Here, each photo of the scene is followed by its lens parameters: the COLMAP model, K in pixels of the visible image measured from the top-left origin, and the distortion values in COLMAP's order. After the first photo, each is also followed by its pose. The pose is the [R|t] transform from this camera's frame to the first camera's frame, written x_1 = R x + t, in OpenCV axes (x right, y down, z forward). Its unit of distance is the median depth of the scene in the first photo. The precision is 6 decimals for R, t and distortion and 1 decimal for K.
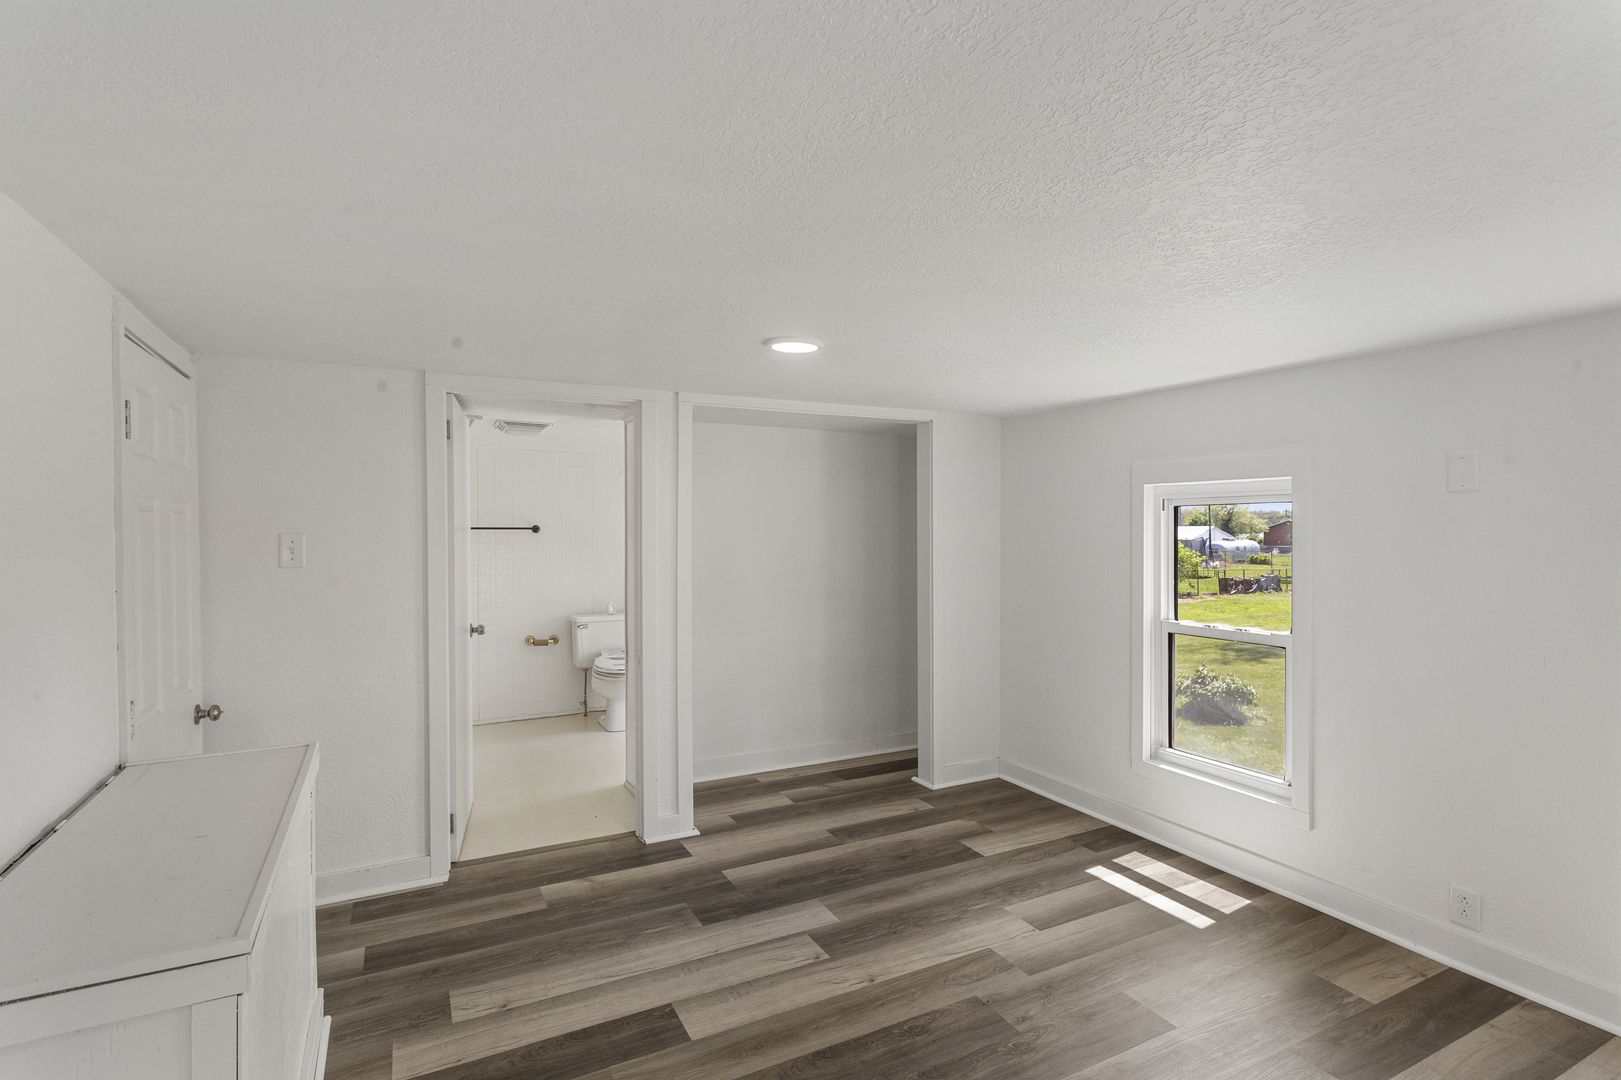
lens RADIAL K [[783.2, 0, 806.2], [0, 783.2, 545.7], [0, 0, 1]] dist [0.002778, 0.002436]
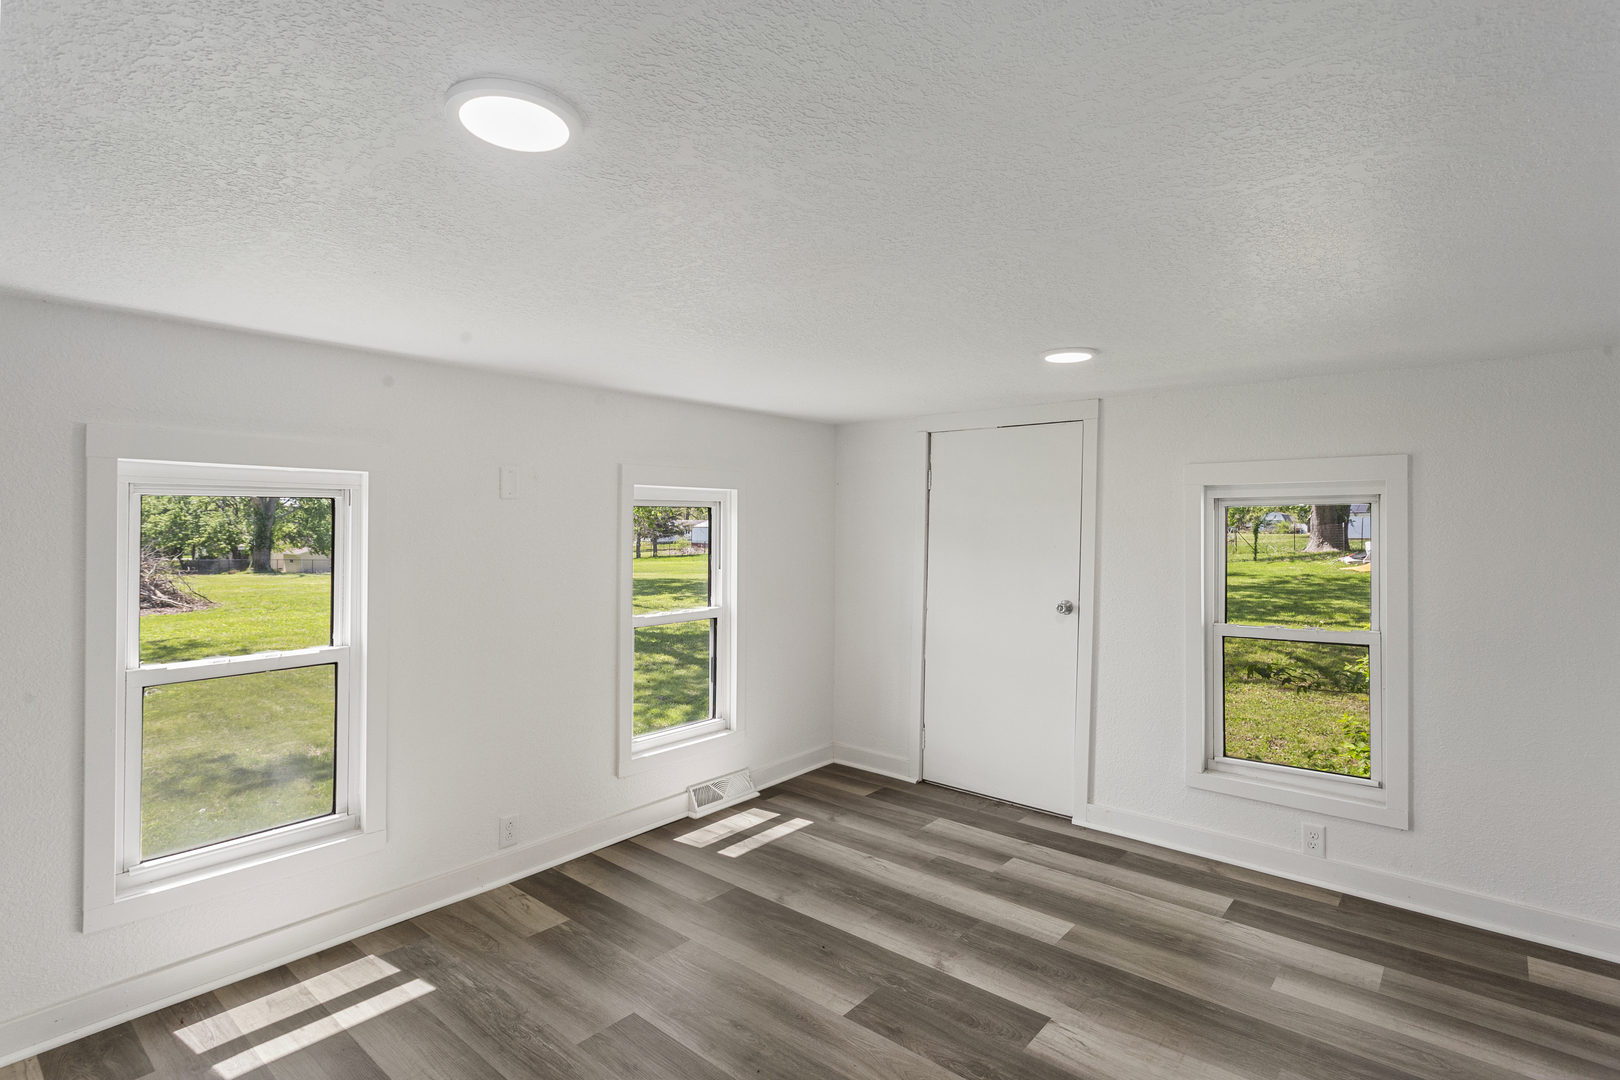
lens RADIAL K [[782.8, 0, 805.0], [0, 782.8, 523.9], [0, 0, 1]] dist [0.002778, 0.002436]
pose [[-0.380698, 0.013070, 0.924607, -0.440202], [0.019427, 0.999792, -0.006134, -0.009693], [-0.924495, 0.015627, -0.380873, 0.909097]]
